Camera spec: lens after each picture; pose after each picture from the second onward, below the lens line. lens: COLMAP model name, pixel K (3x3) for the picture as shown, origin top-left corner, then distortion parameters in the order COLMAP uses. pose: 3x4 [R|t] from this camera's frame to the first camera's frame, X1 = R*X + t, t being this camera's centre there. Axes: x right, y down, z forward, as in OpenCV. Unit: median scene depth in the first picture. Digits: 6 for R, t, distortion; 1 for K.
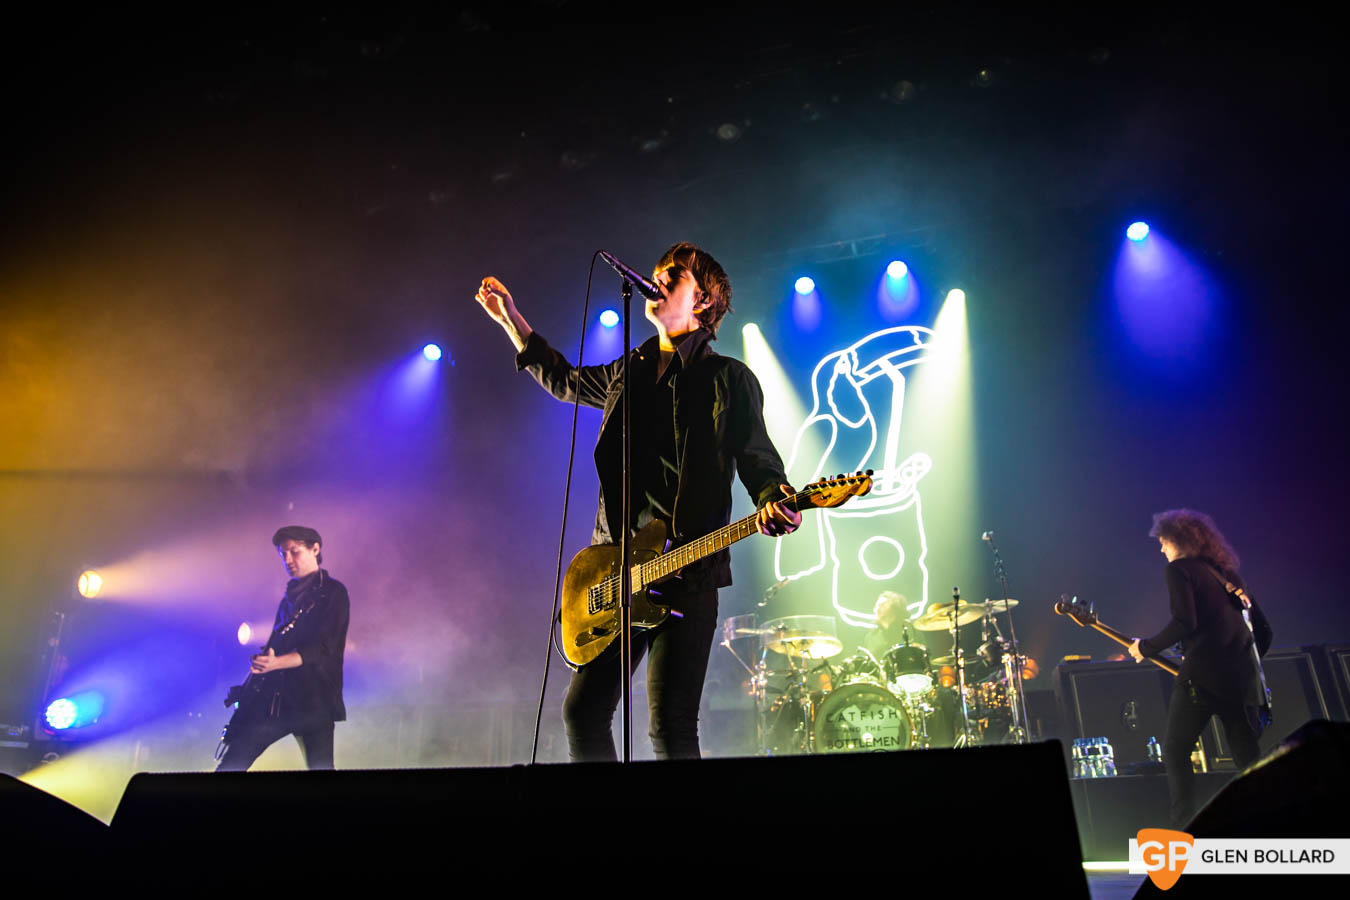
lens RADIAL K [[933.3, 0, 685.8], [0, 933.3, 434.0], [0, 0, 1]] dist [-0.085754, 0.067949]
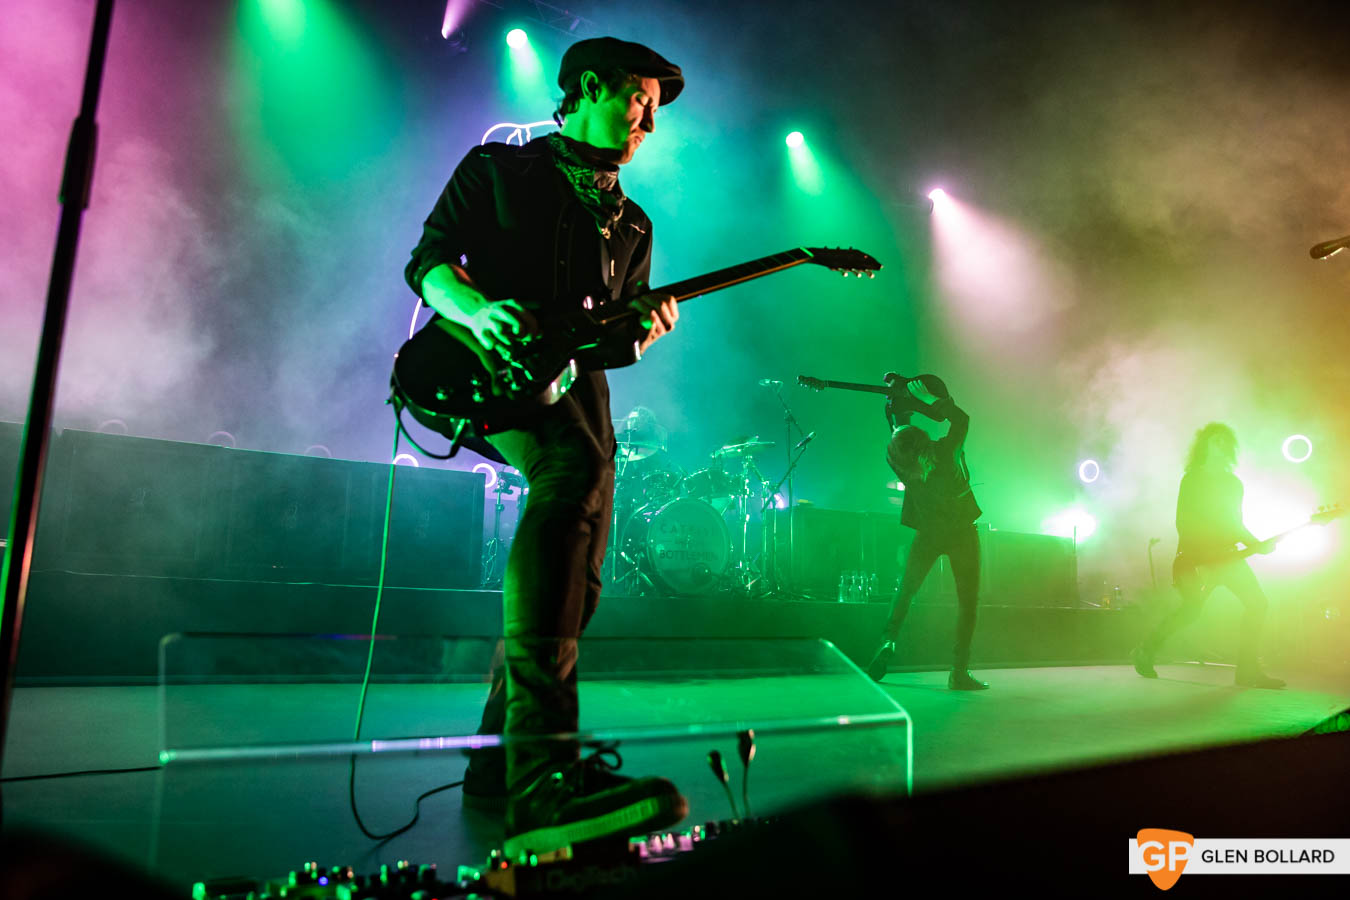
lens RADIAL K [[933.3, 0, 652.4], [0, 933.3, 462.1], [0, 0, 1]] dist [-0.085754, 0.067949]
pose [[0.669466, 0.150009, 0.727538, -0.362526], [-0.331761, 0.936673, 0.112150, 0.078052], [-0.664642, -0.316450, 0.676838, 0.203378]]
